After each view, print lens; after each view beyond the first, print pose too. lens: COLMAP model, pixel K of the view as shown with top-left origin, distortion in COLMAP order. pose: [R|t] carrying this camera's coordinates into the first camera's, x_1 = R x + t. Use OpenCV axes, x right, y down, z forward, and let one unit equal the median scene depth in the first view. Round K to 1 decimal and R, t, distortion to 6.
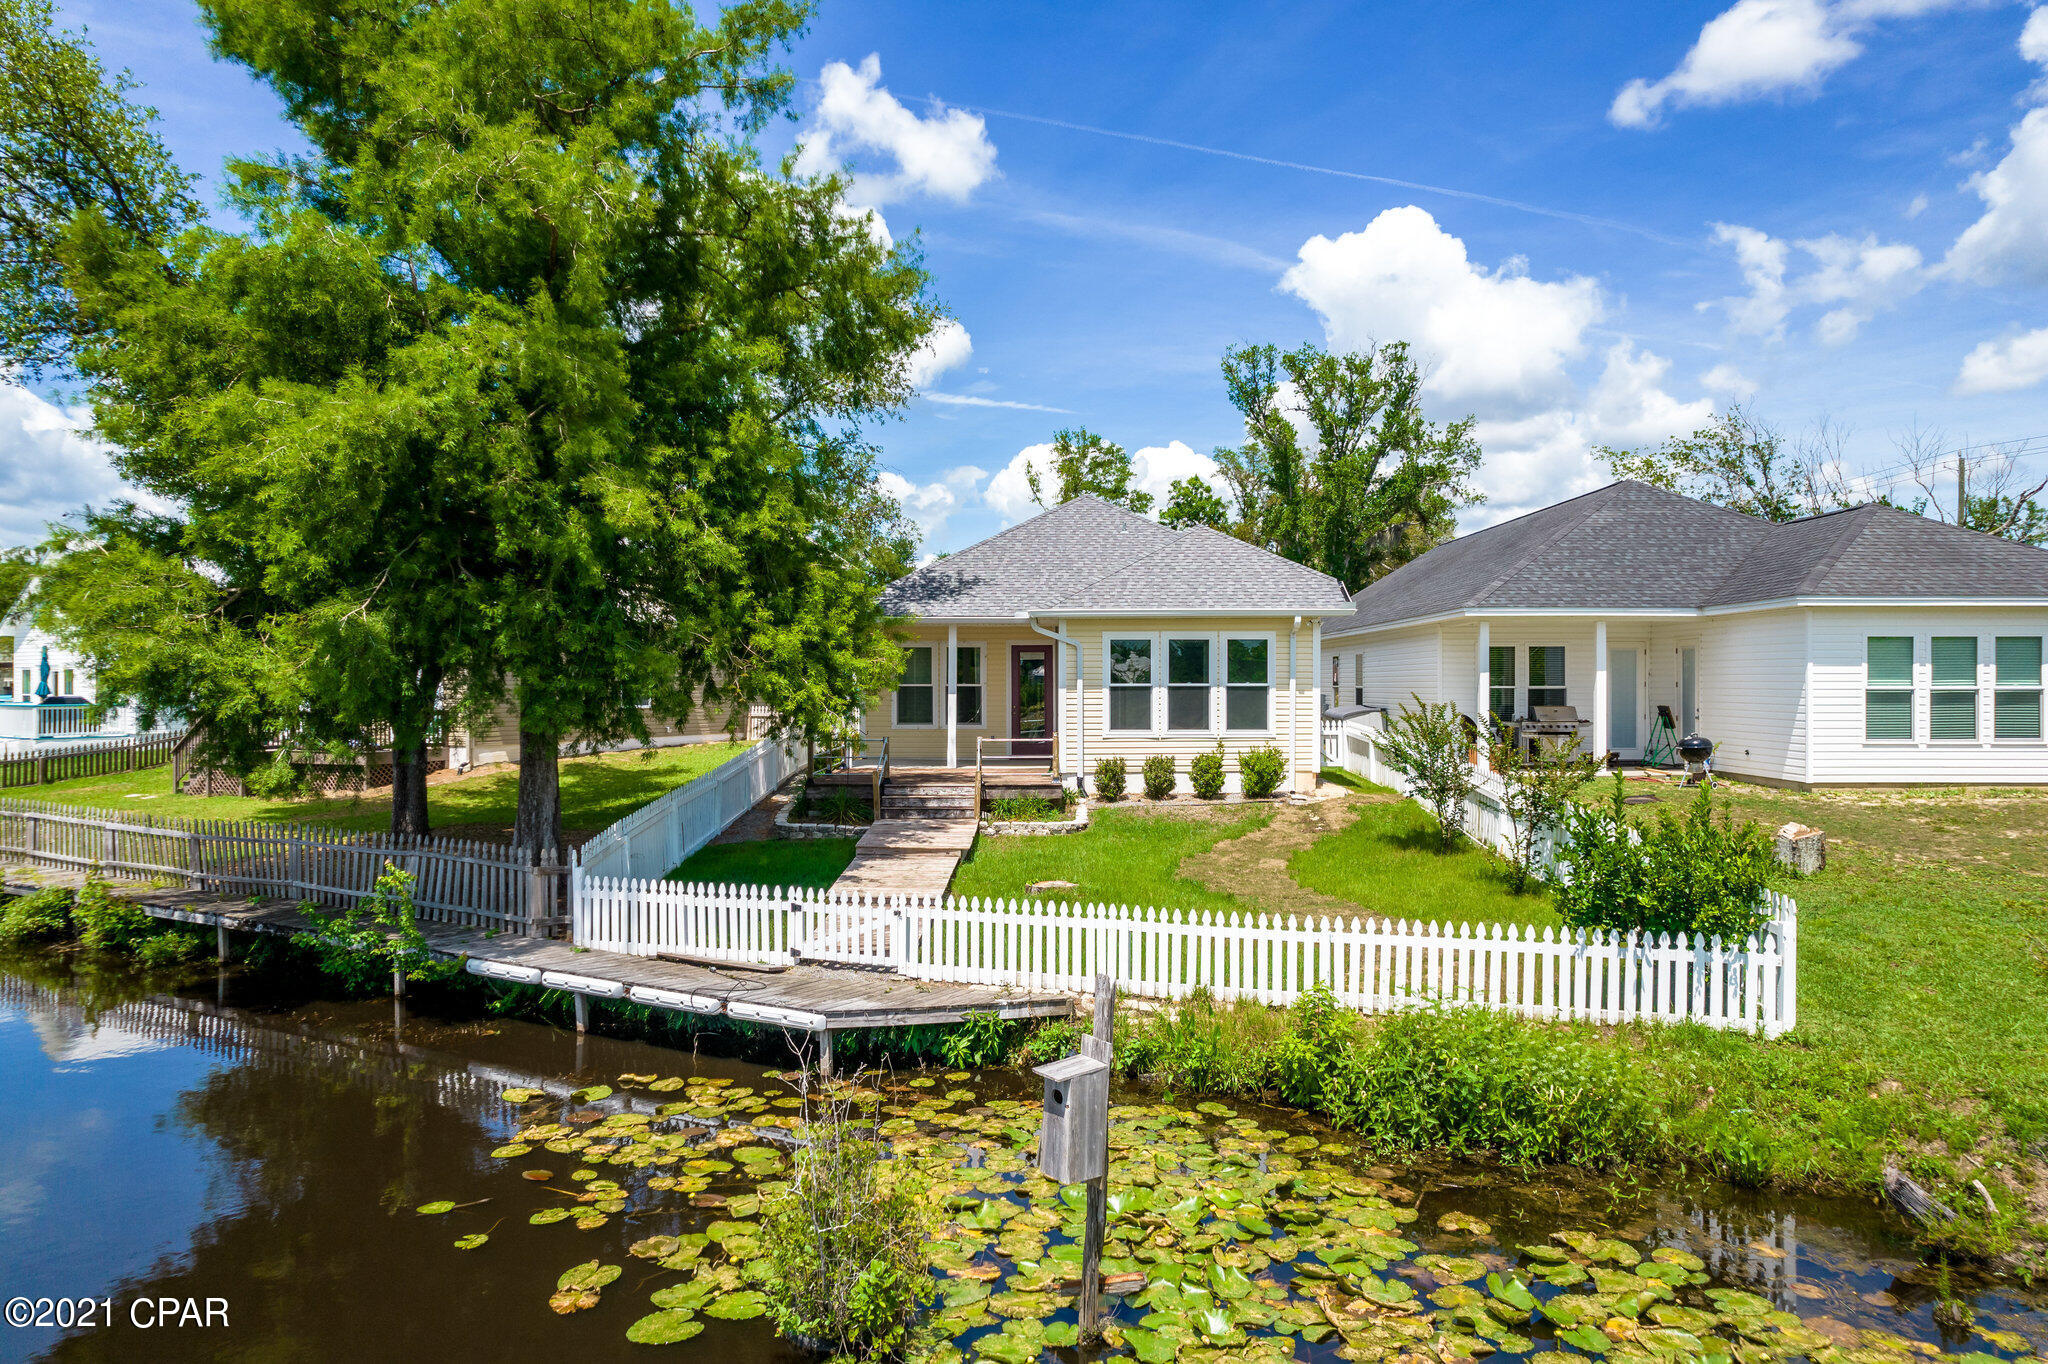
lens RADIAL K [[1305.0, 0, 1031.3], [0, 1305.0, 681.2], [0, 0, 1]] dist [-0.056585, 0.054384]
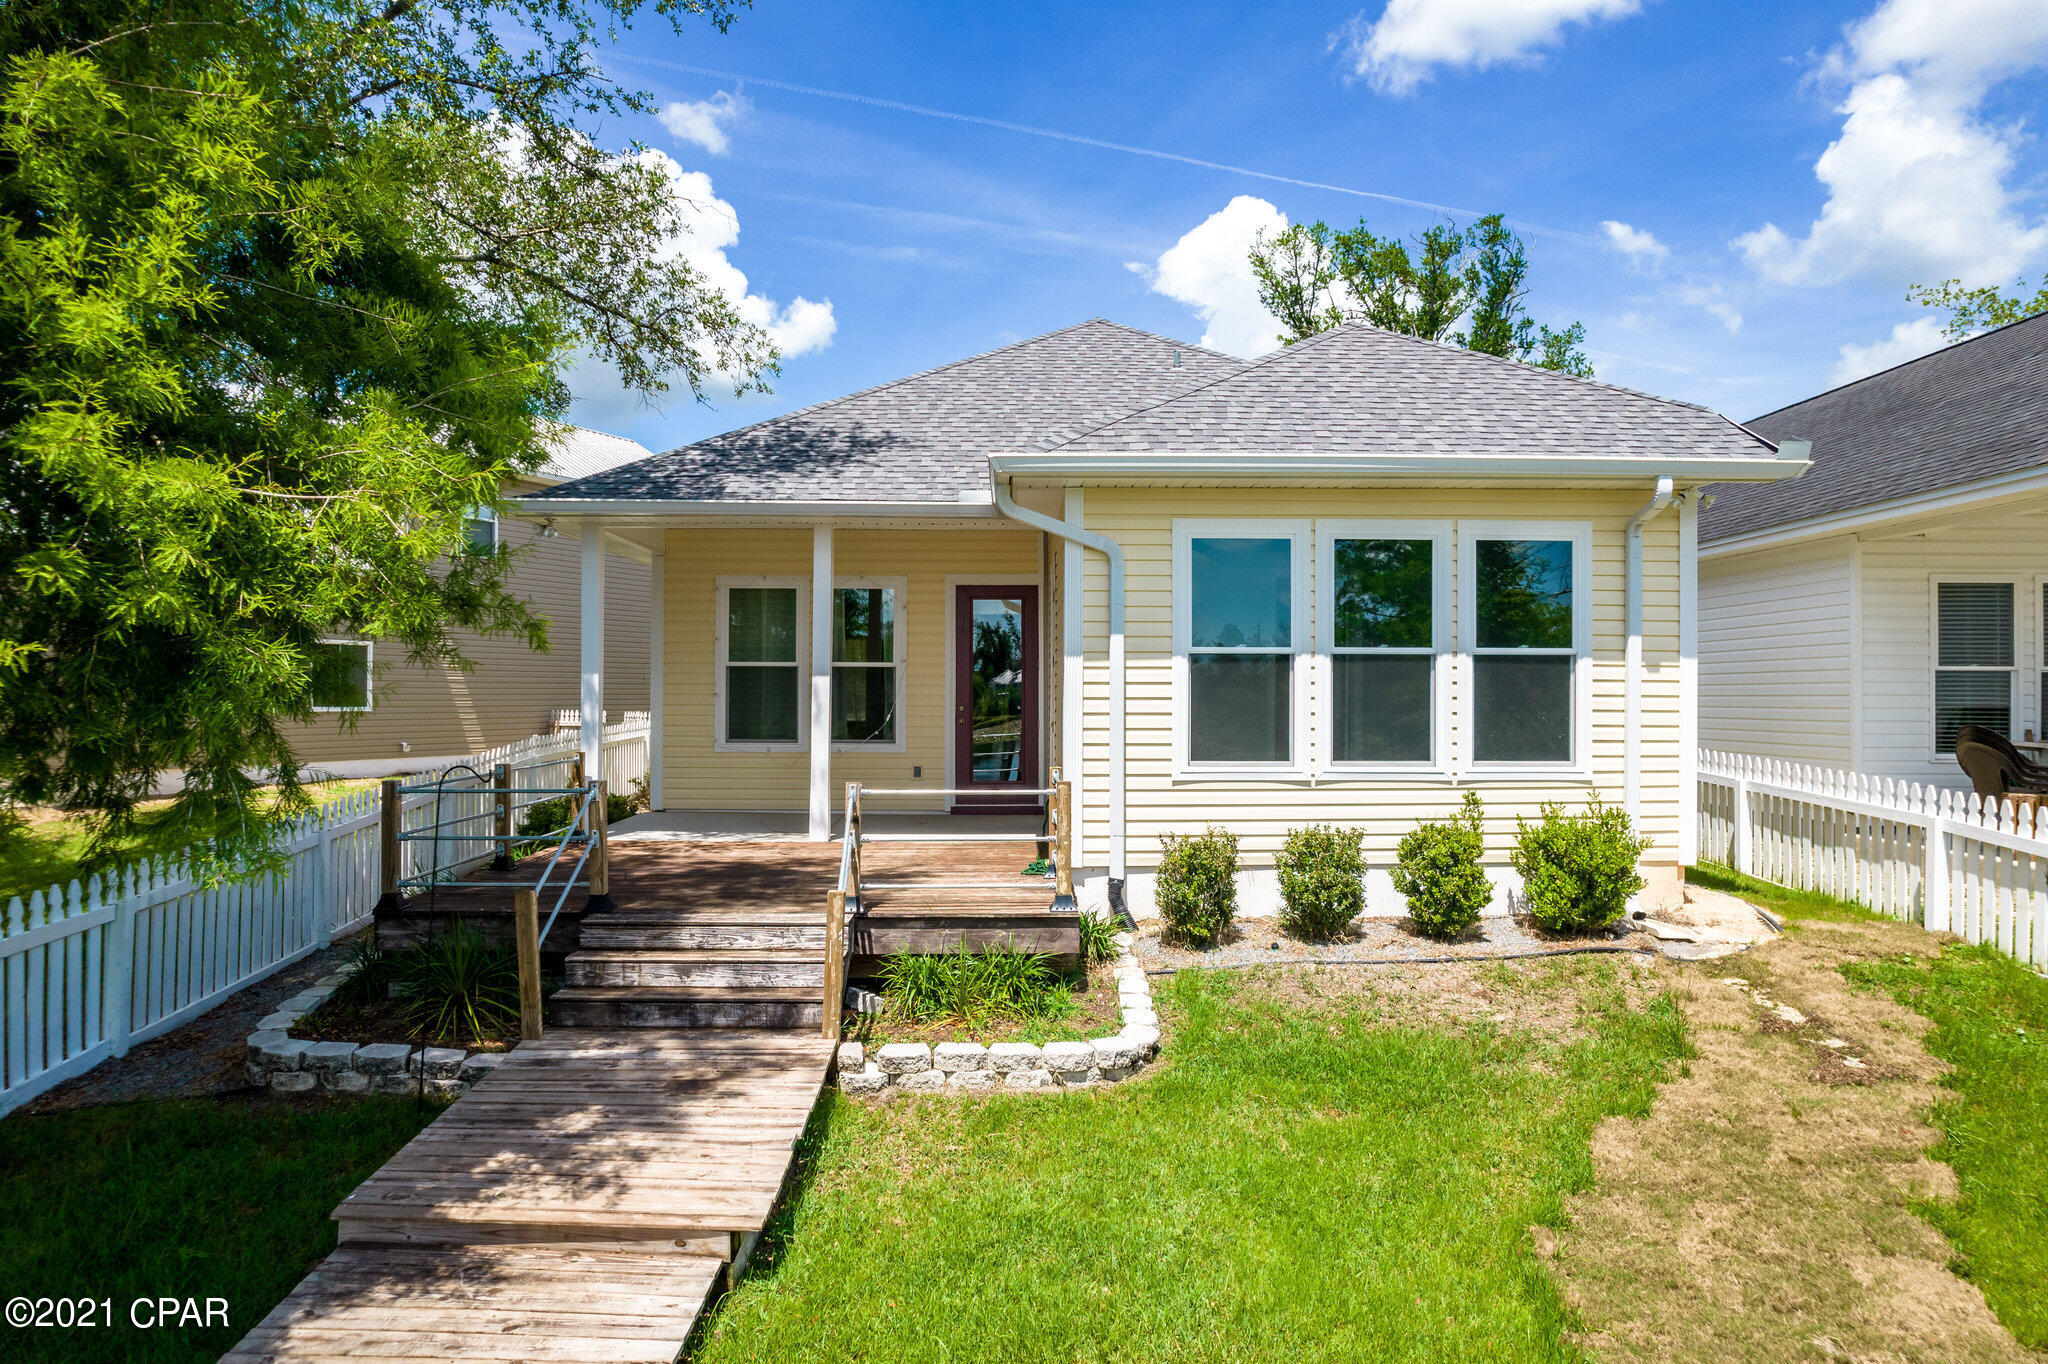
lens RADIAL K [[1305.0, 0, 1031.3], [0, 1305.0, 681.2], [0, 0, 1]] dist [-0.056585, 0.054384]
pose [[0.999501, 0.004326, 0.031299, -0.001512], [-0.004043, 0.999950, -0.009112, 0.016810], [-0.031337, 0.008981, 0.999469, 0.608716]]
